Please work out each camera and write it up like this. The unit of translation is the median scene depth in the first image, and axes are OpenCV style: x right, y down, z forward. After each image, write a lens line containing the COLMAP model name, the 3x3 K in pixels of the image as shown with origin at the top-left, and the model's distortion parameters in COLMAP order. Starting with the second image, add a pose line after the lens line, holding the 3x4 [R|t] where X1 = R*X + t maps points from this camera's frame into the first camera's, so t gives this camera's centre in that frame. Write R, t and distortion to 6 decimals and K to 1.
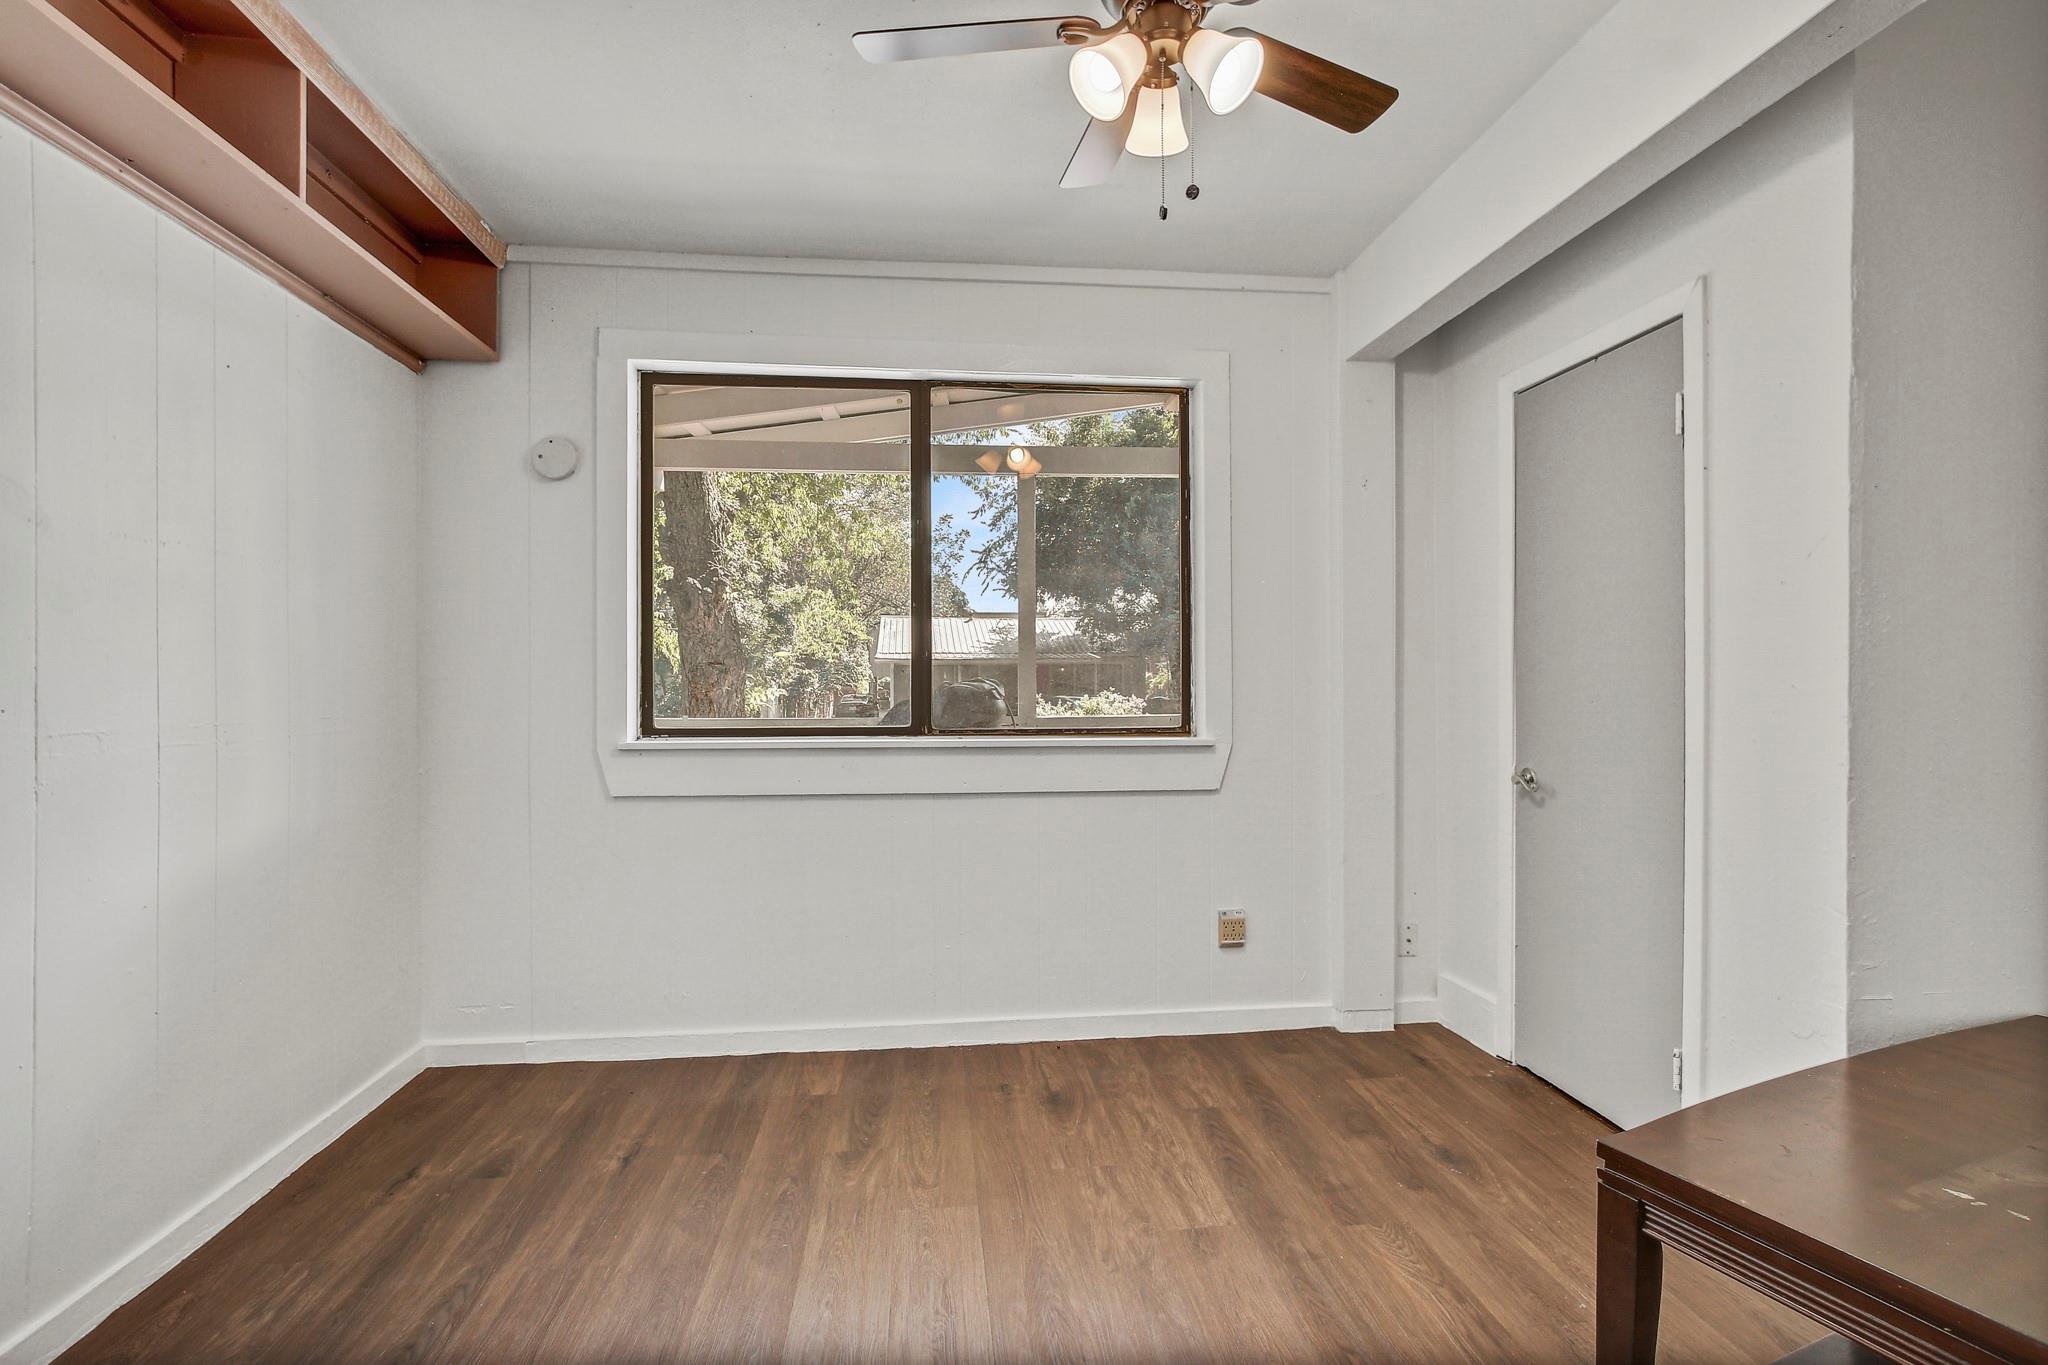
lens RADIAL K [[944.0, 0, 1026.6], [0, 944.0, 673.0], [0, 0, 1]] dist [-0.012601, 0.004343]
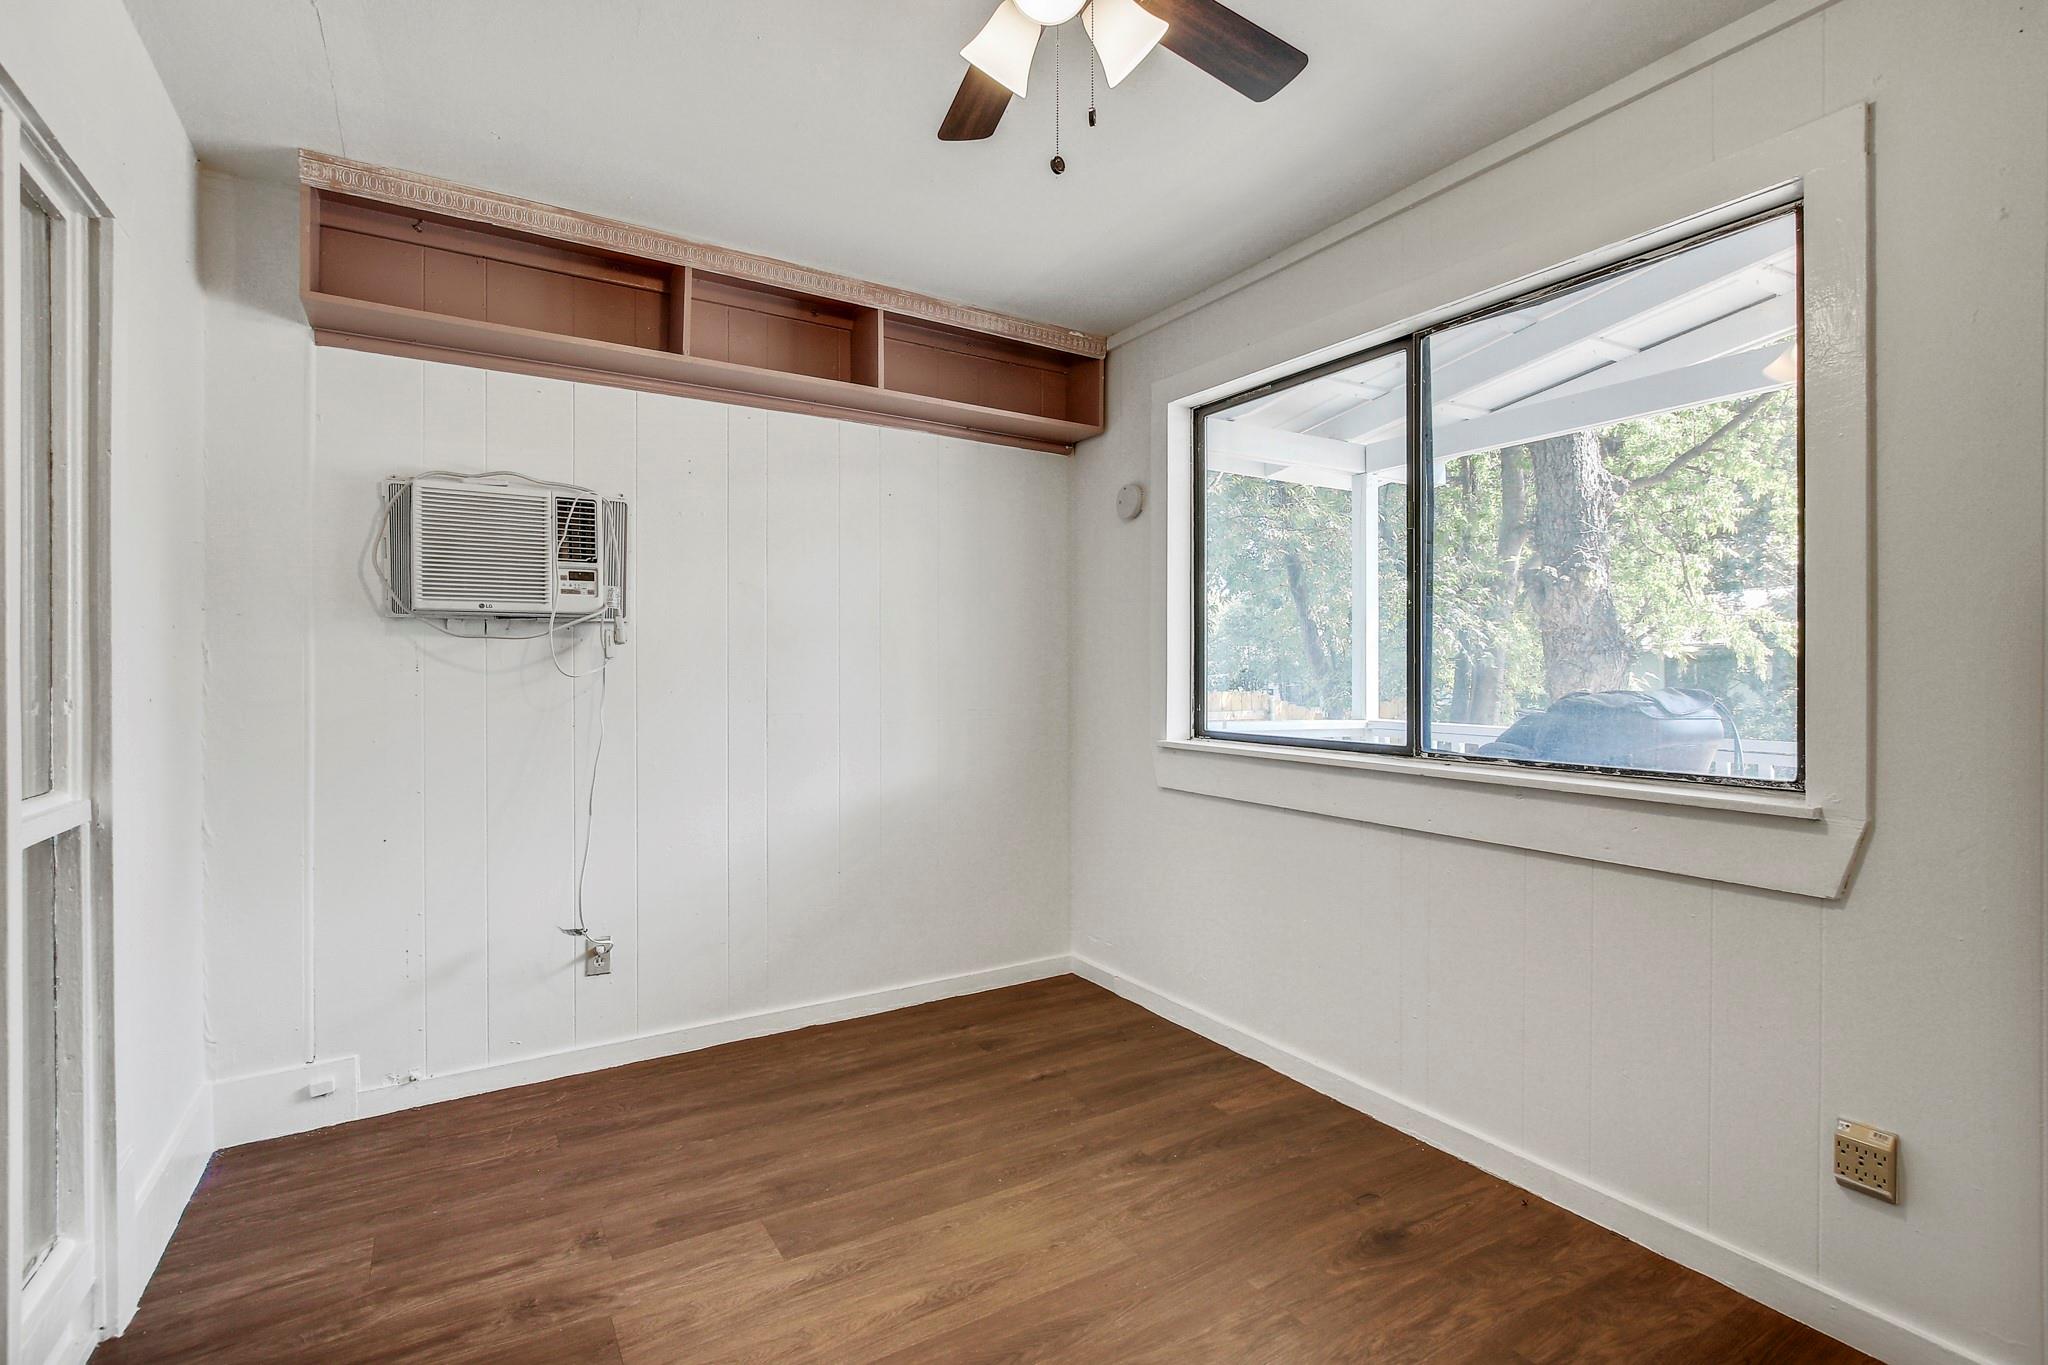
lens RADIAL K [[944.0, 0, 1022.1], [0, 944.0, 679.9], [0, 0, 1]] dist [-0.012601, 0.004343]
pose [[0.418719, 0.009035, -0.908071, 0.584708], [0.006352, 0.999897, 0.012878, -0.017573], [0.908094, -0.011160, 0.418618, 0.395504]]
